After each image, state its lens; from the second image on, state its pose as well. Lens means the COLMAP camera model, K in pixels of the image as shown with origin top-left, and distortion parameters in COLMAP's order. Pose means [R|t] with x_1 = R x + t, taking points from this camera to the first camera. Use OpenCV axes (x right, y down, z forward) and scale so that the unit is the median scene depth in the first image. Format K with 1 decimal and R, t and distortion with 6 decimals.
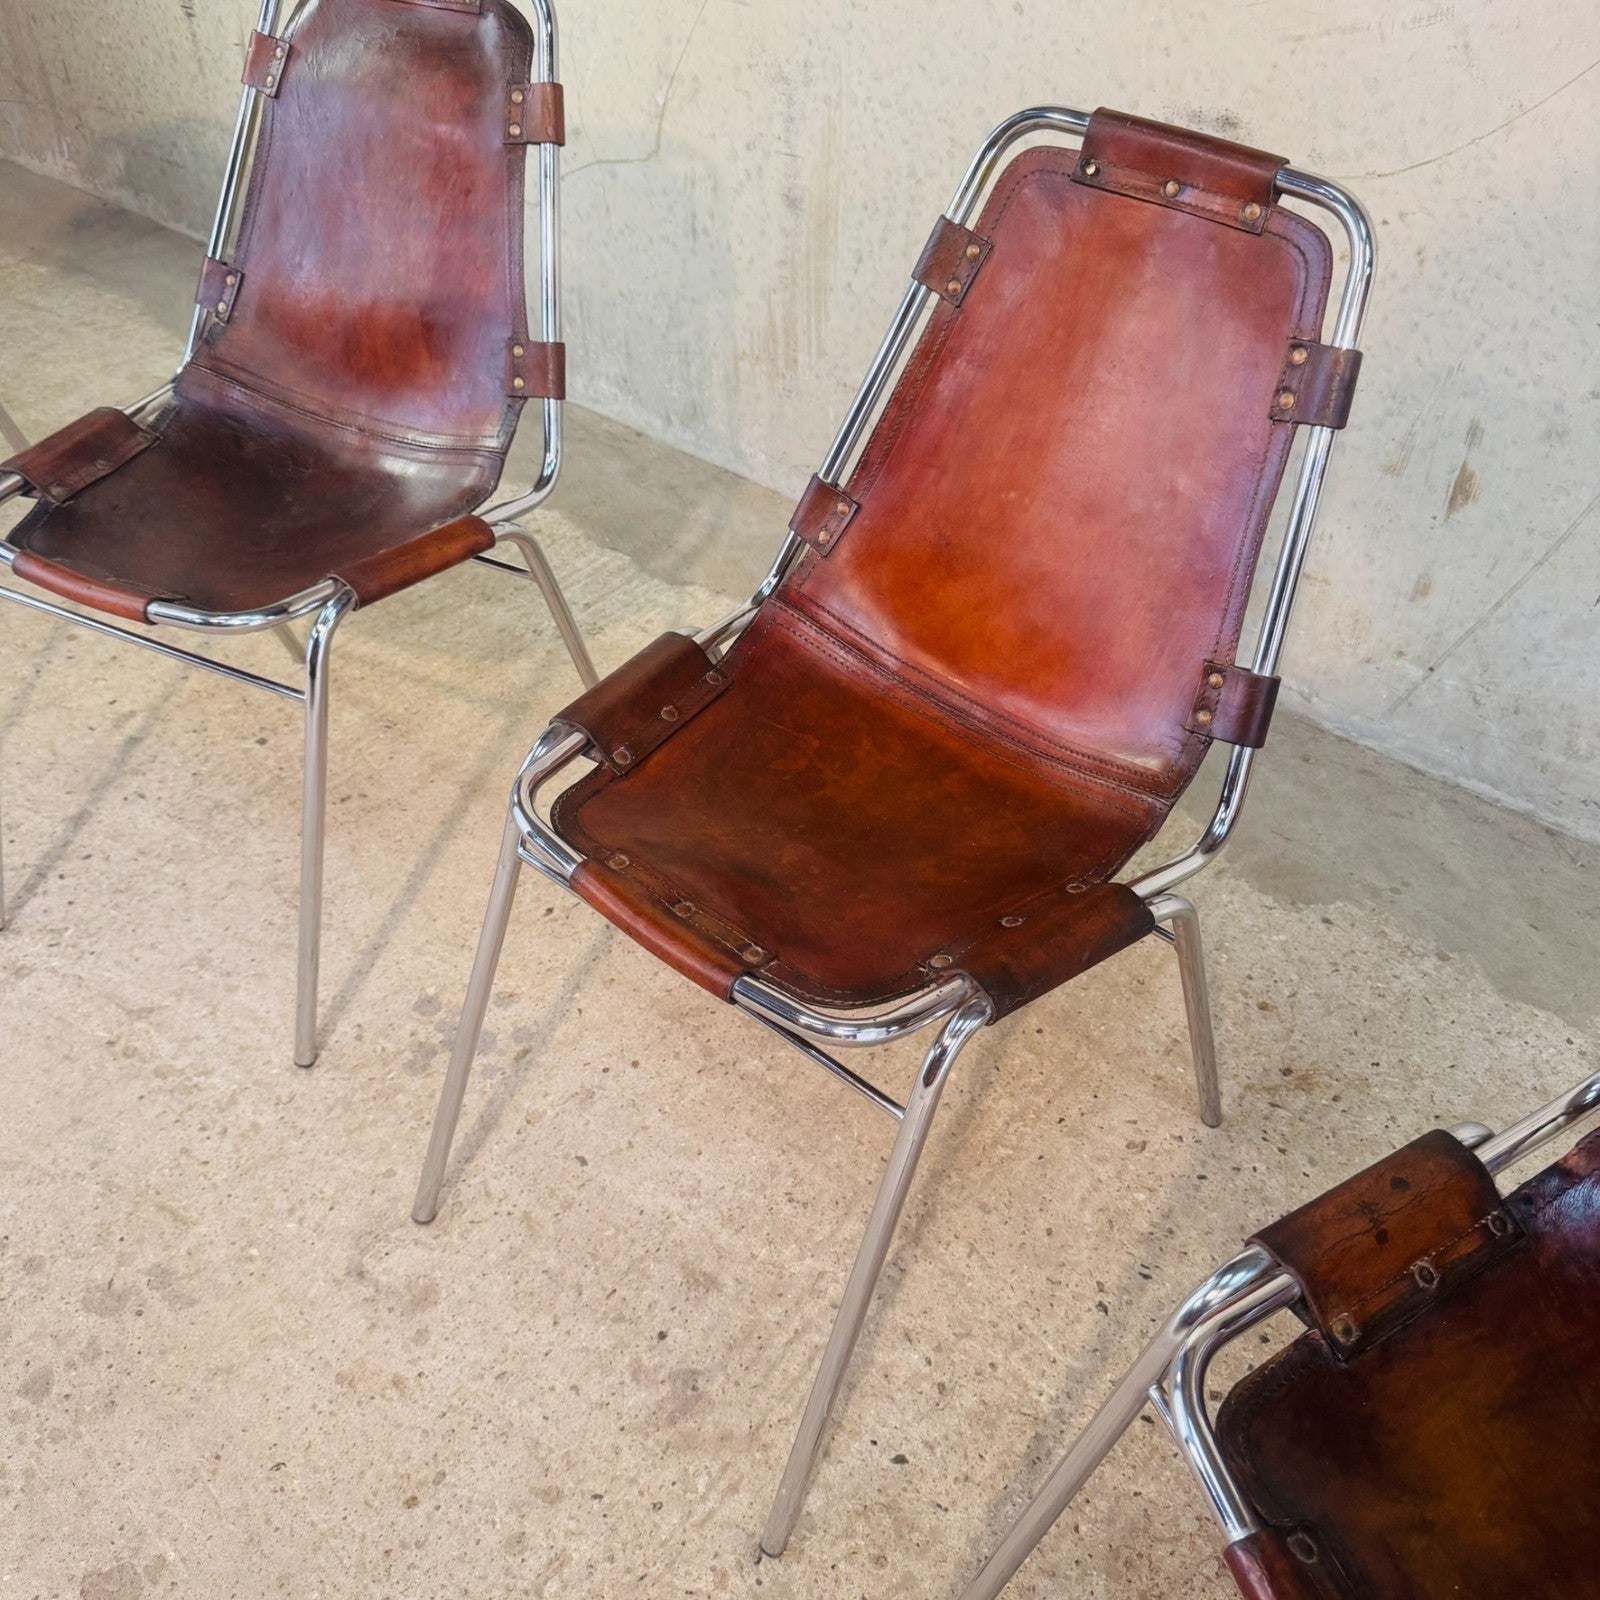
lens RADIAL K [[1498.7, 0, 802.0], [0, 1498.7, 811.5], [0, 0, 1]] dist [0.124506, -0.270353]
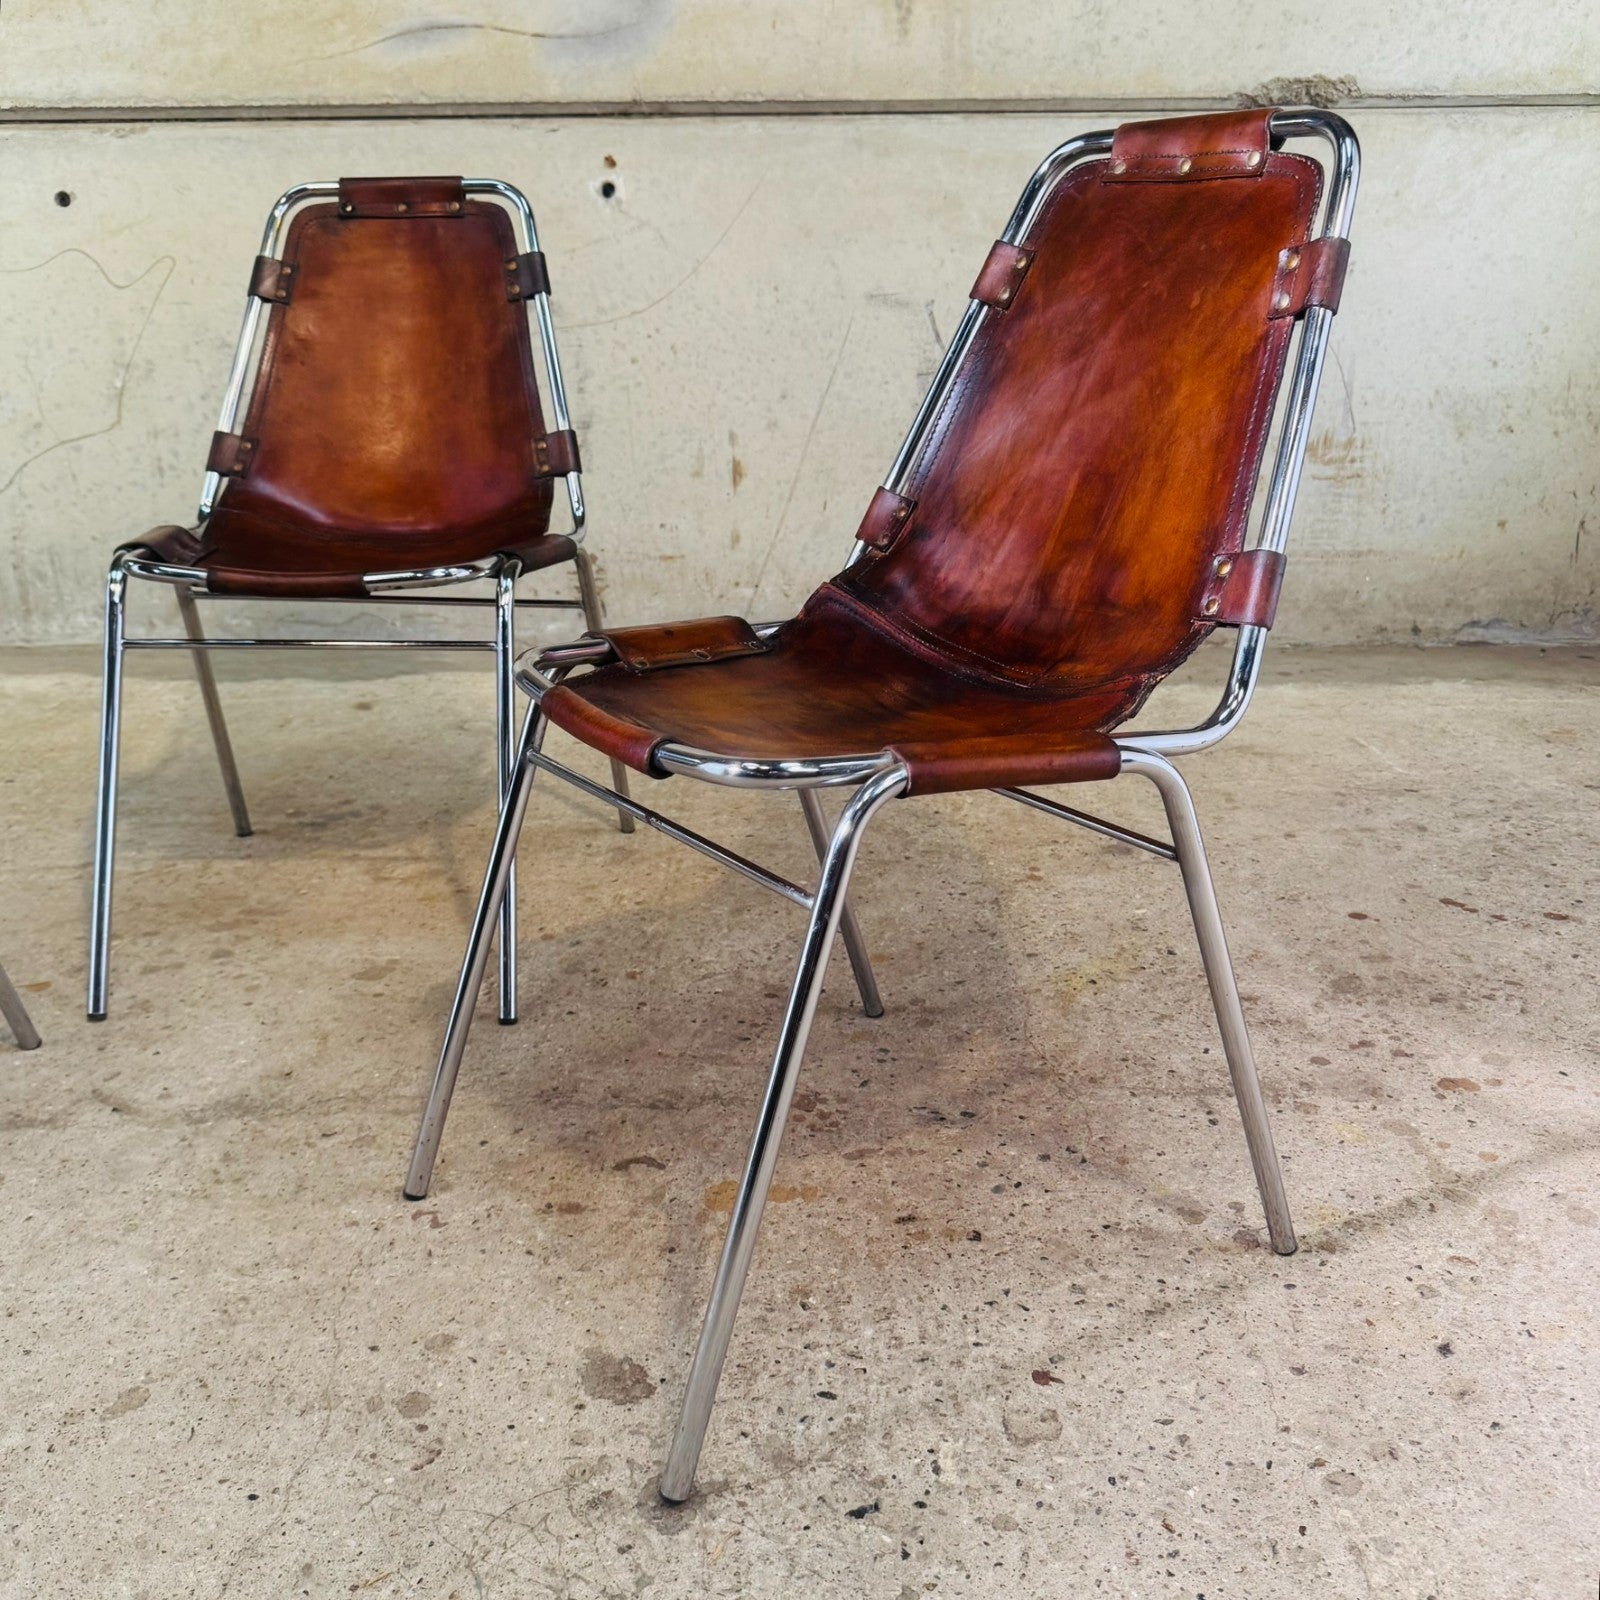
lens RADIAL K [[1530.5, 0, 803.3], [0, 1530.5, 815.7], [0, 0, 1]] dist [0.144638, -0.318586]
pose [[0.794385, -0.230194, 0.562106, -0.777118], [0.416899, 0.879649, -0.228938, 0.745563], [-0.441756, 0.416206, 0.794748, -0.388774]]
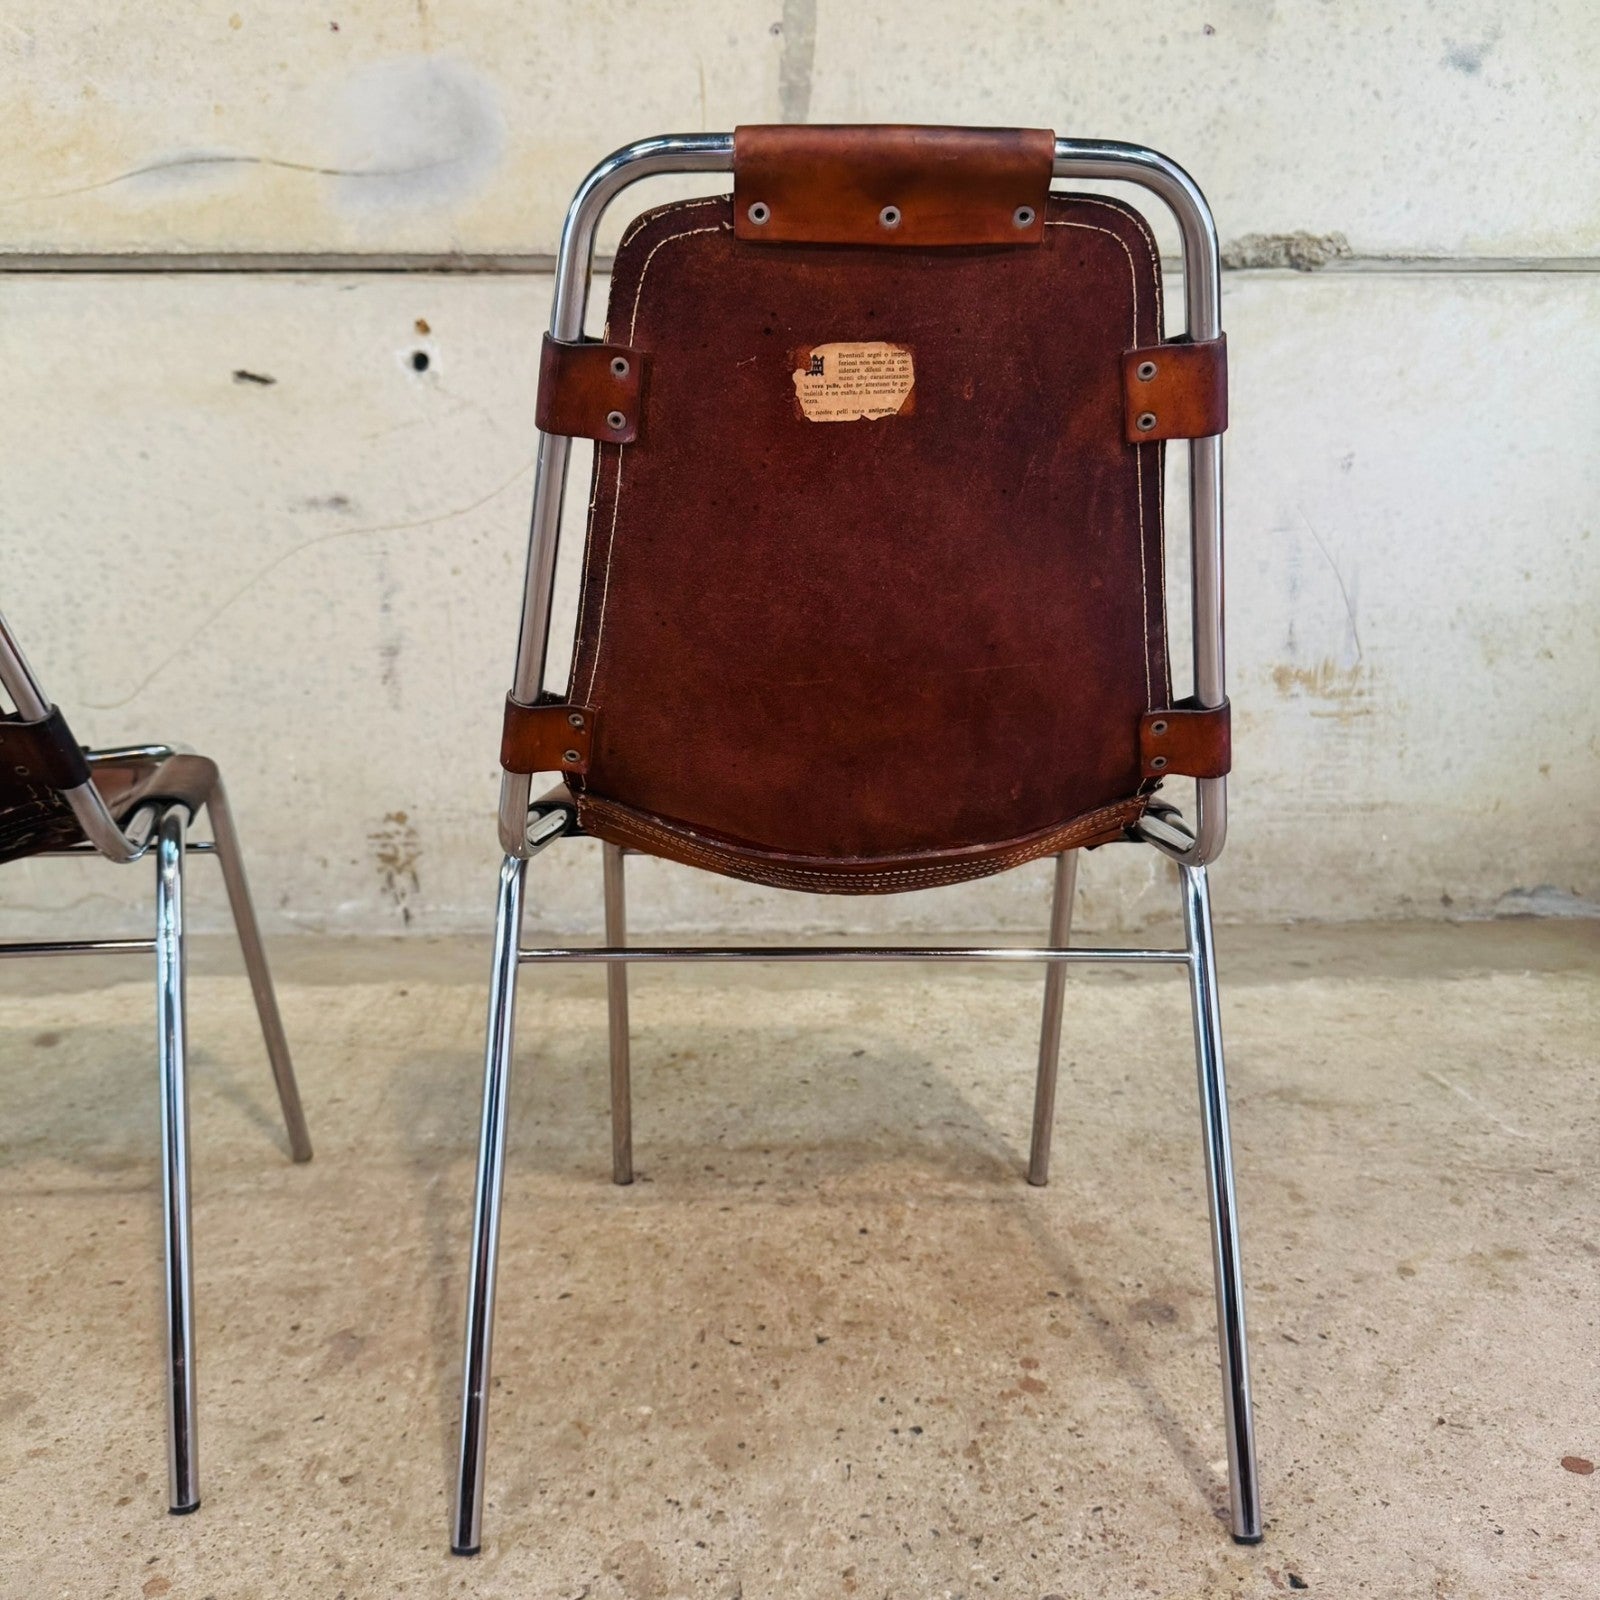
lens RADIAL K [[1498.7, 0, 802.0], [0, 1498.7, 811.5], [0, 0, 1]] dist [0.124506, -0.270353]
pose [[0.755086, -0.159452, 0.635940, -0.394667], [0.445391, 0.836547, -0.319086, 0.498317], [-0.481115, 0.524180, 0.702684, -0.020699]]
